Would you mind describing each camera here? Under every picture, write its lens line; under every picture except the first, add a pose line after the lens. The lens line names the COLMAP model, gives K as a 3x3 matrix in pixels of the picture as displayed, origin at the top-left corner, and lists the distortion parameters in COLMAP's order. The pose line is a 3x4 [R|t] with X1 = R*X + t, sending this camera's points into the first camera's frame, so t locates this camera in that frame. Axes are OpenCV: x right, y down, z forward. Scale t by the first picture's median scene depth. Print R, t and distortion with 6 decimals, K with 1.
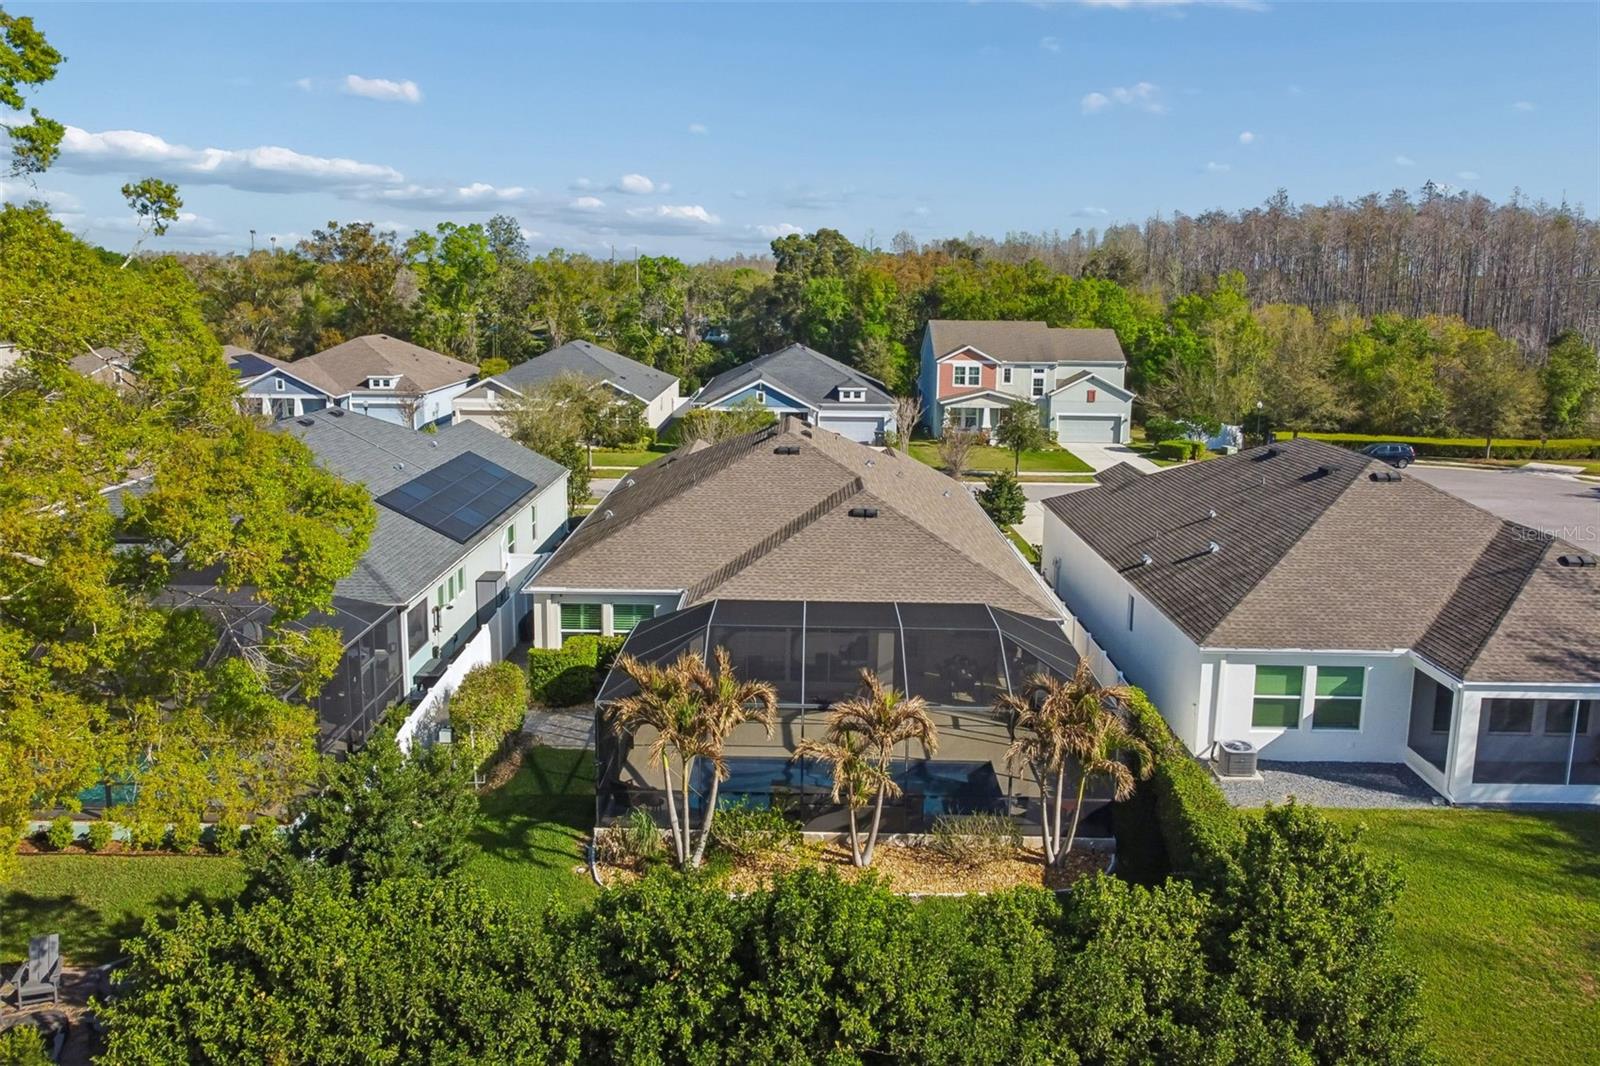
lens RADIAL K [[1225.0, 0, 789.8], [0, 1225.0, 531.3], [0, 0, 1]] dist [0.011476, -0.002290]
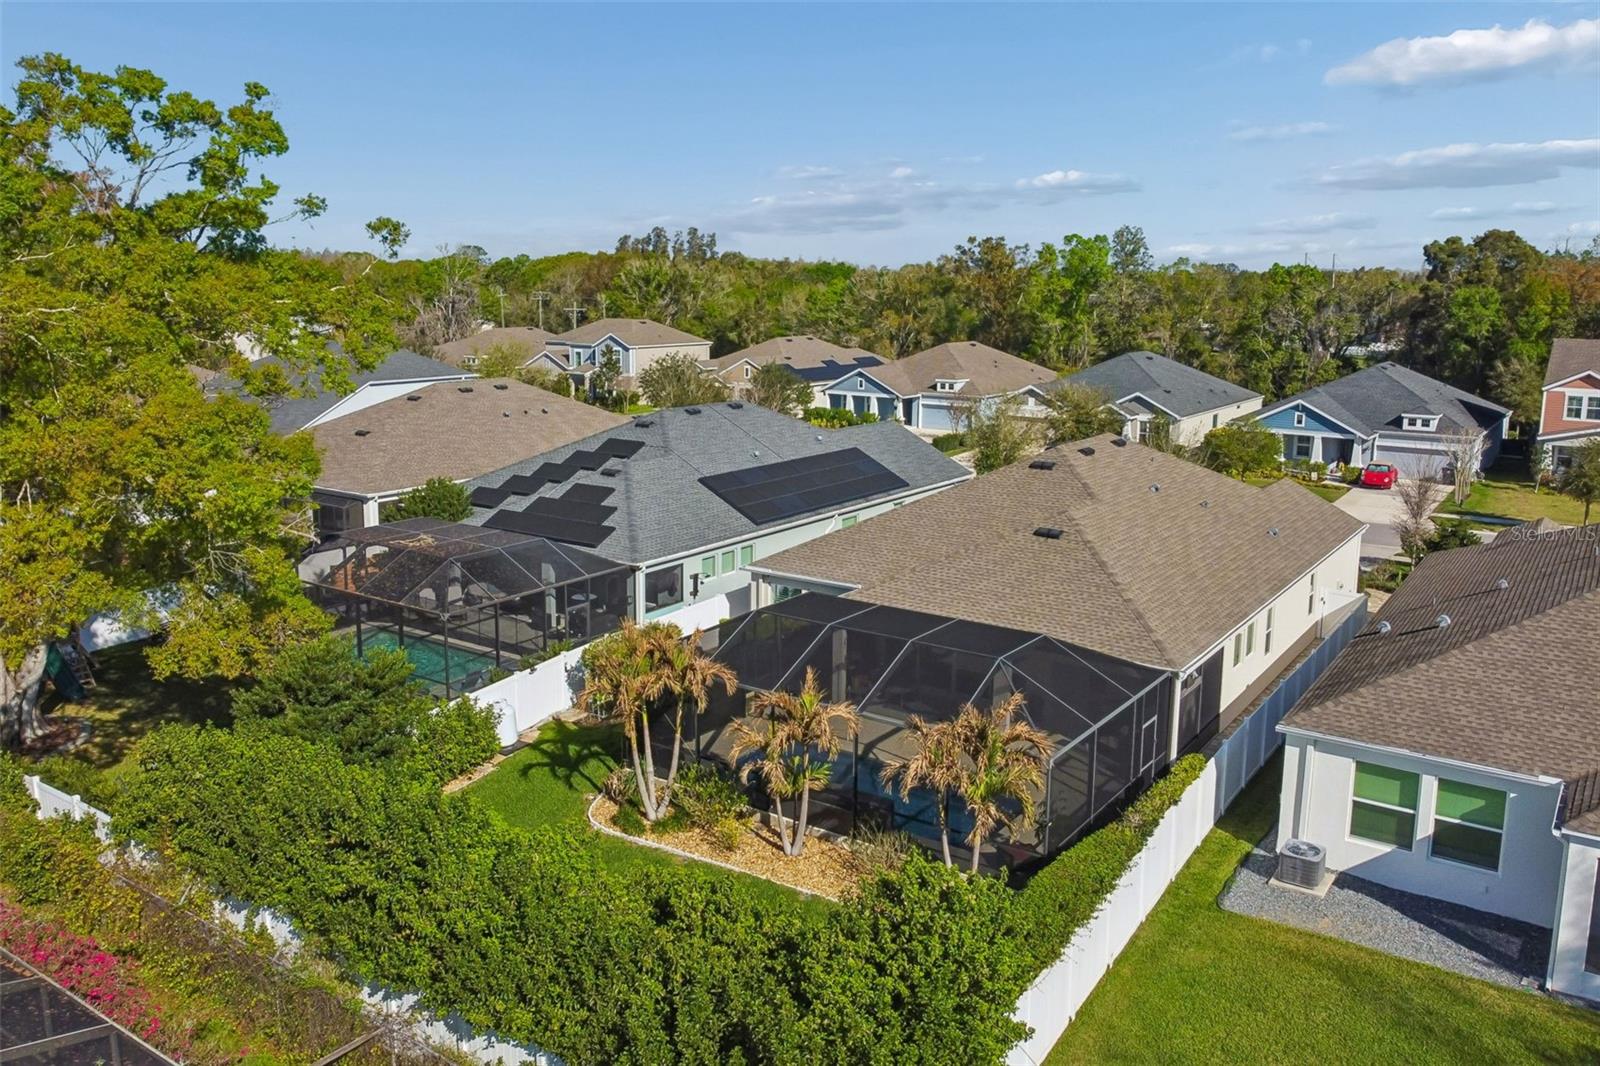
lens RADIAL K [[1225.0, 0, 790.1], [0, 1225.0, 531.6], [0, 0, 1]] dist [0.011476, -0.002290]
pose [[0.830921, 0.108167, -0.545774, 0.156498], [-0.112338, 0.993334, 0.025838, -0.006910], [0.544931, 0.039841, 0.837534, 0.030657]]
